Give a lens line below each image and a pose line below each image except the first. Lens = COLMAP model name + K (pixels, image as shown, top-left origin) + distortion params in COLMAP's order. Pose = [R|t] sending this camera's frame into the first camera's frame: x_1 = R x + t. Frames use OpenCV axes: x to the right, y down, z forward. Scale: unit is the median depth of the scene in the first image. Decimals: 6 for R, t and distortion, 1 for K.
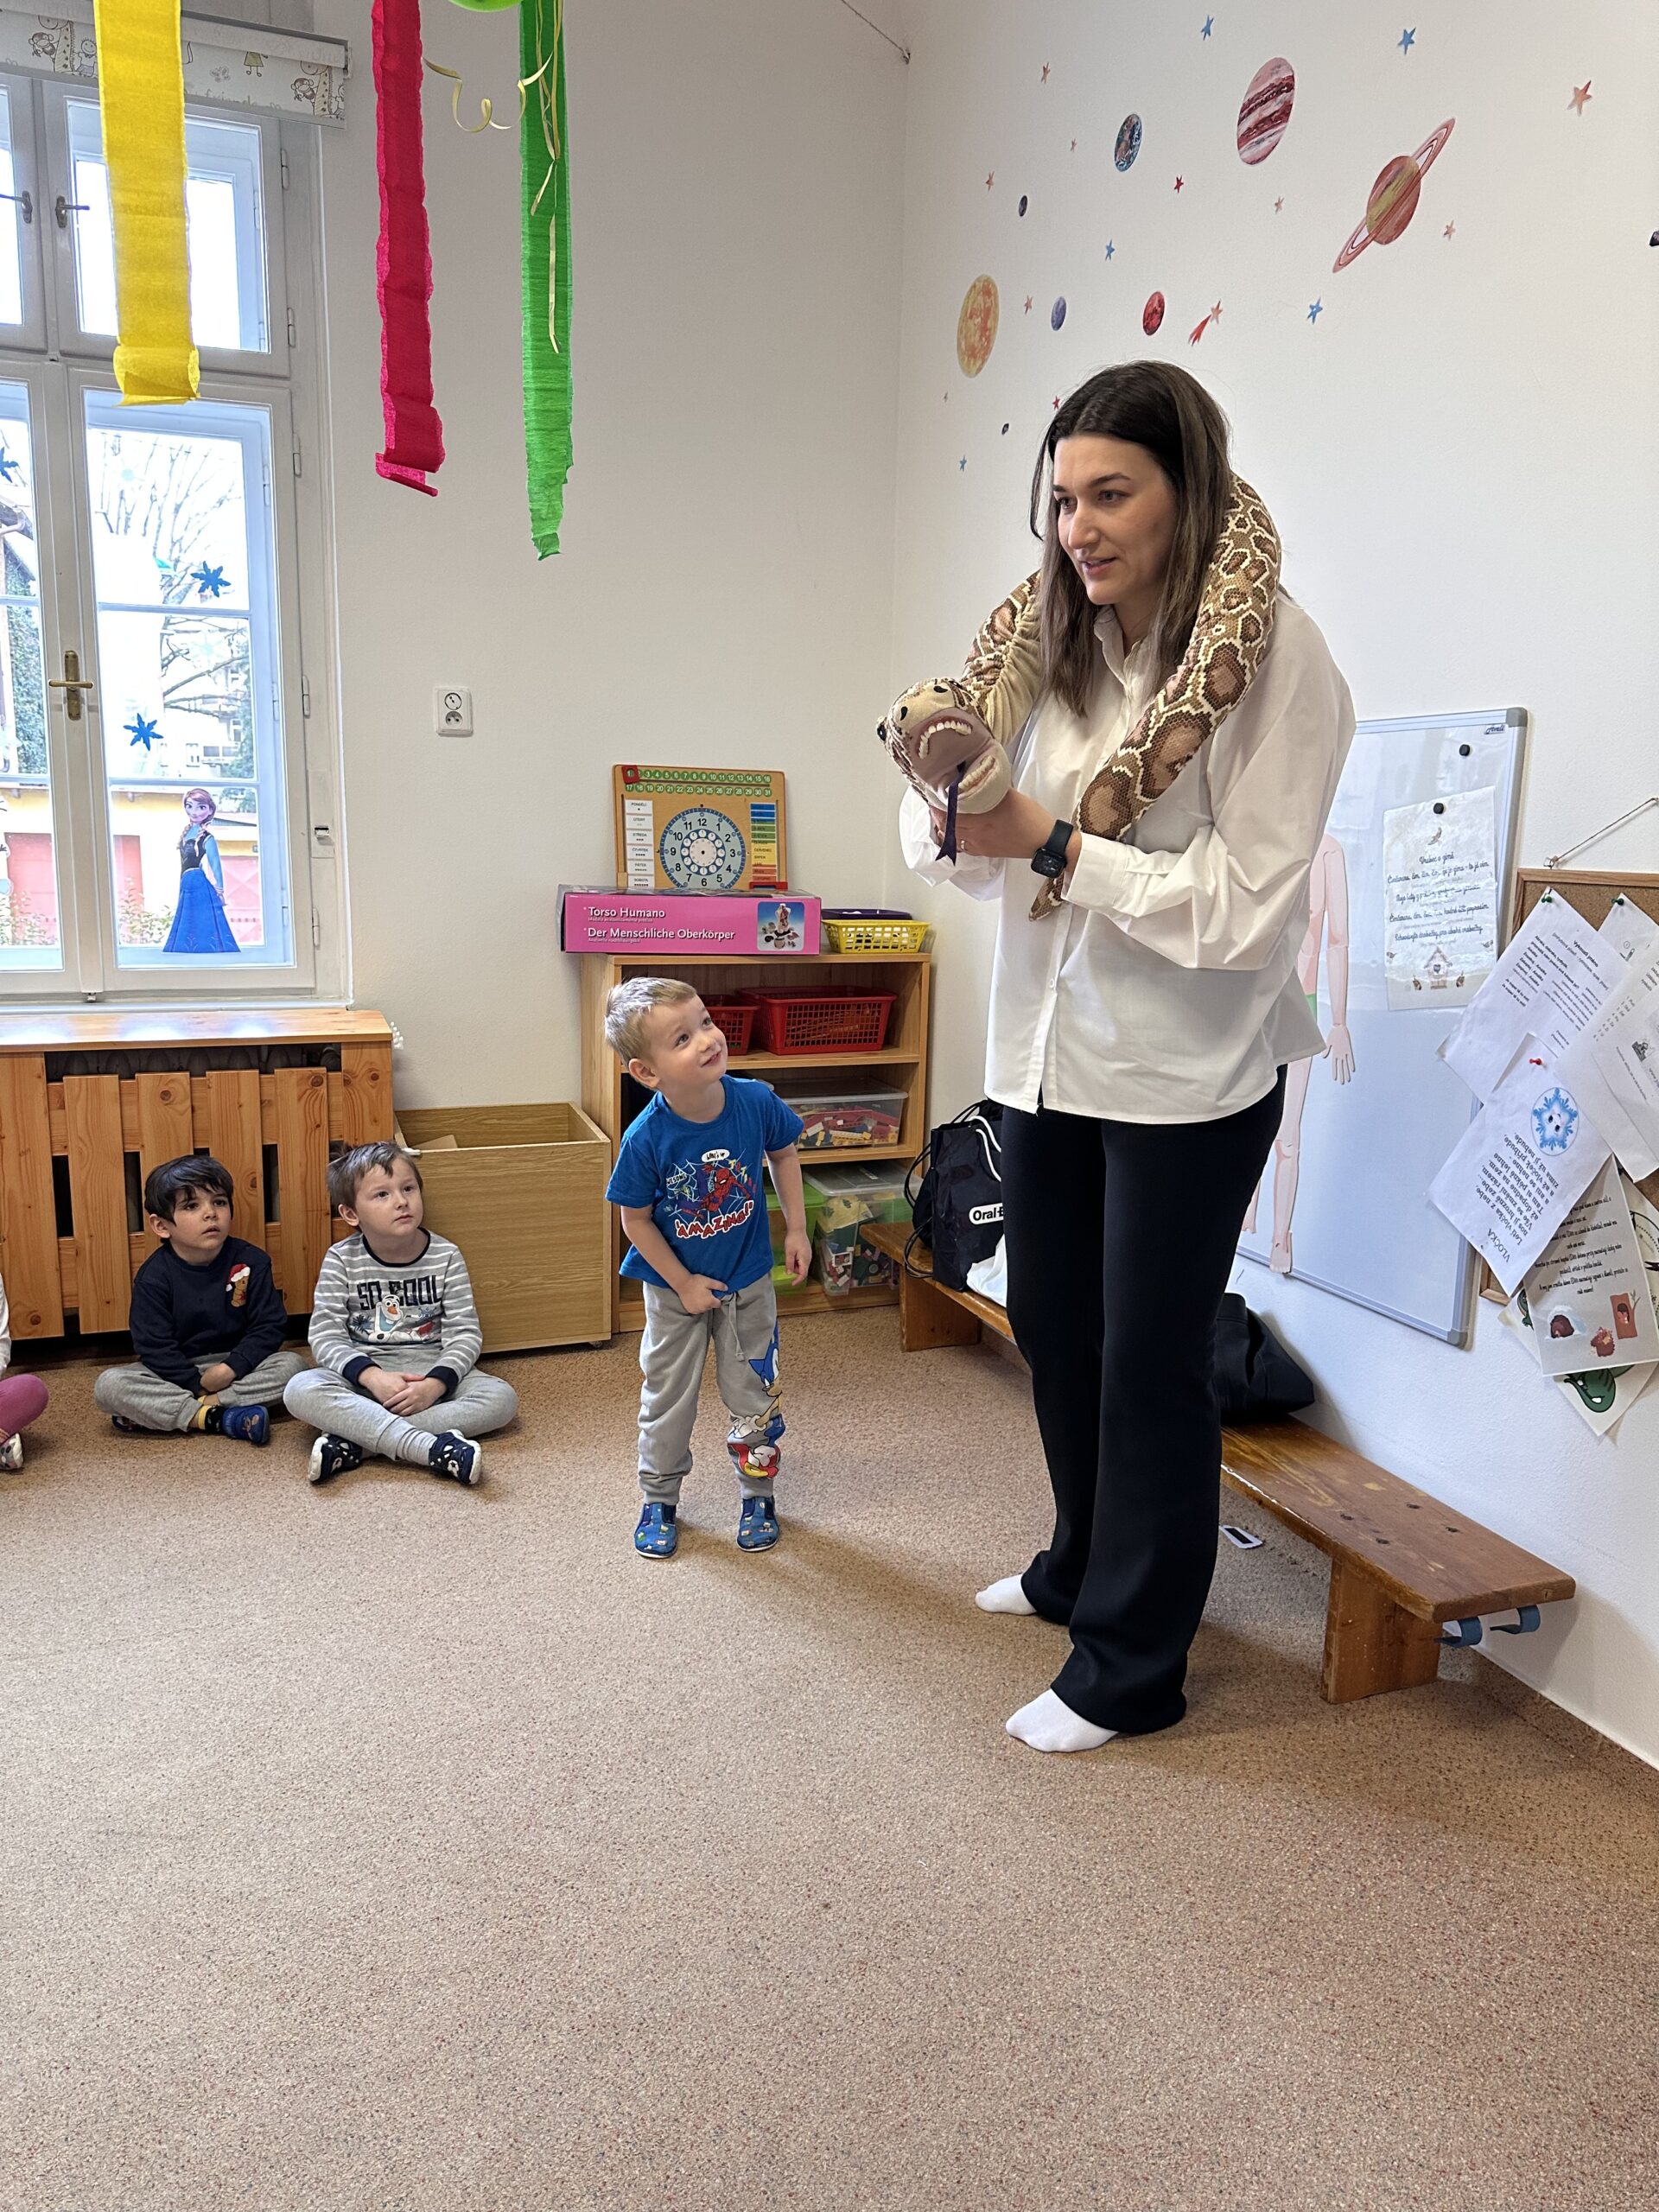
lens RADIAL K [[1535.8, 0, 829.5], [0, 1535.8, 1106.0], [0, 0, 1]] dist [0.112412, -0.142893]
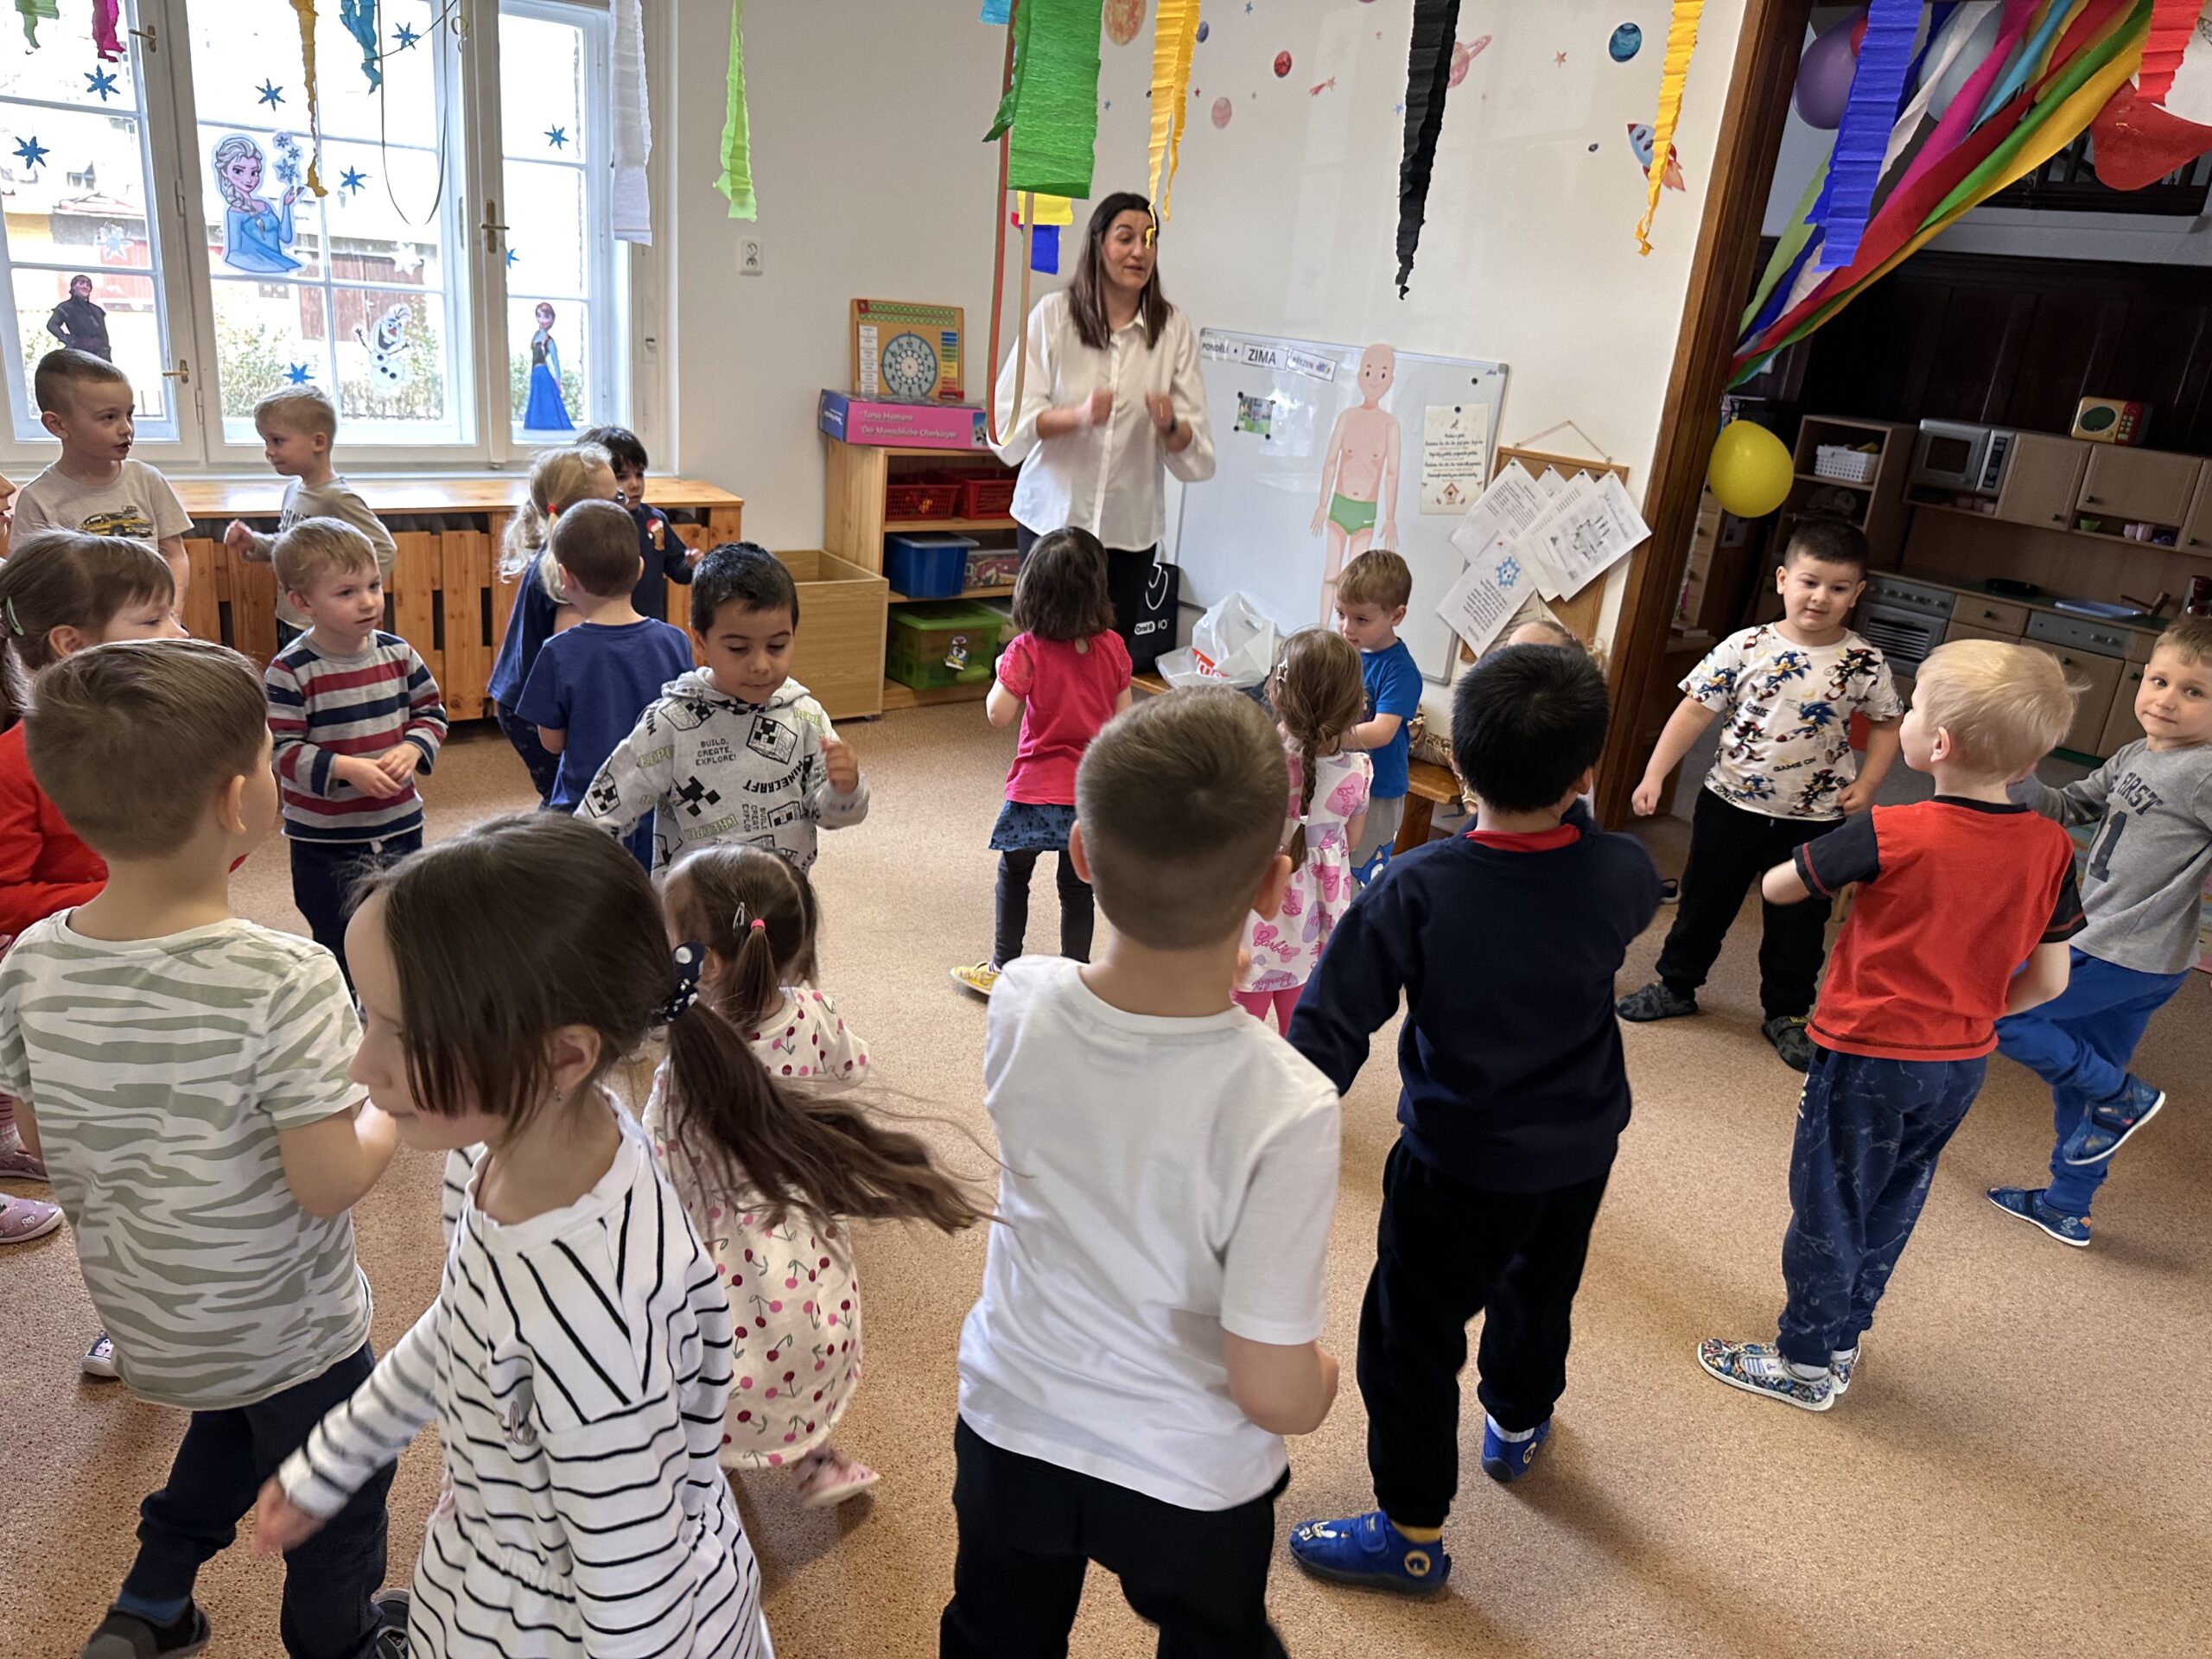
lens RADIAL K [[1563.4, 0, 1097.2], [0, 1563.4, 853.0], [0, 0, 1]] dist [0.055030, -0.067955]
pose [[0.941606, -0.053678, 0.332412, -0.458850], [-0.013324, 0.980499, 0.196074, -0.016219], [-0.336454, -0.189053, 0.922528, -0.492056]]
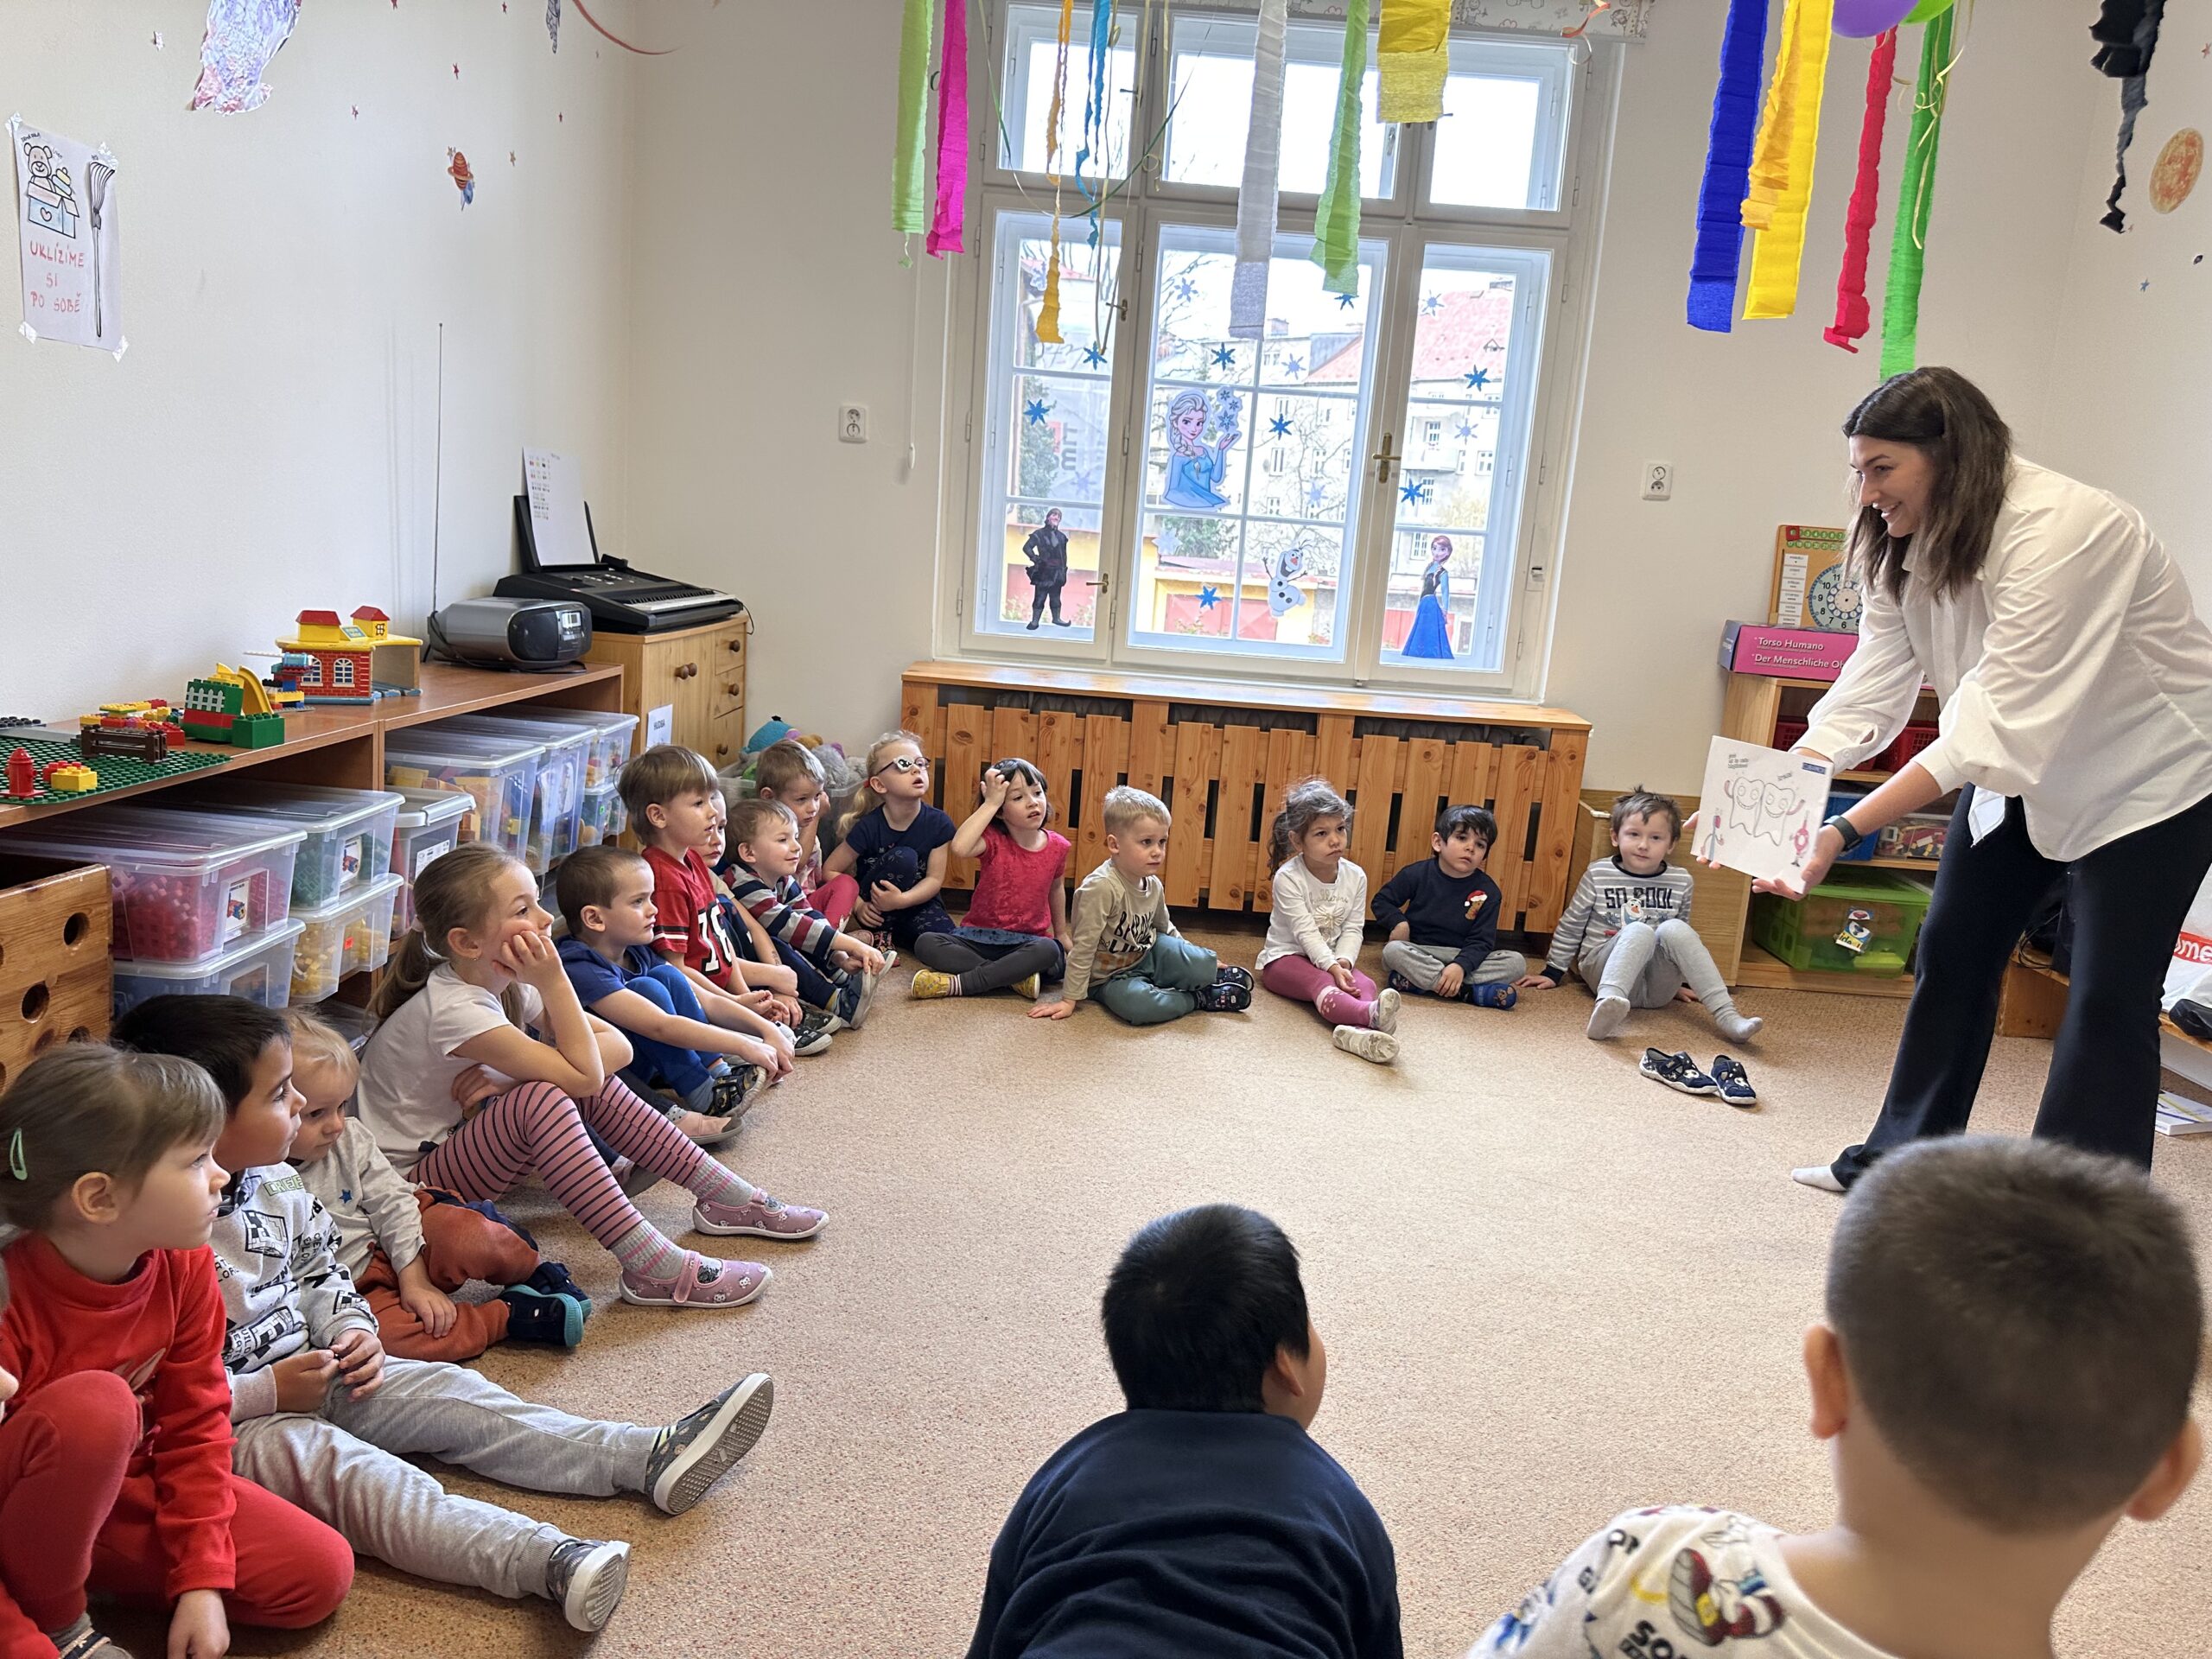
lens RADIAL K [[1558.8, 0, 1141.5], [0, 1558.8, 829.1], [0, 0, 1]] dist [0.130969, -0.153408]
pose [[0.935134, 0.108760, -0.337187, -0.173774], [-0.115636, 0.993292, -0.000311, 0.082333], [0.334891, 0.039282, 0.941438, -0.366795]]
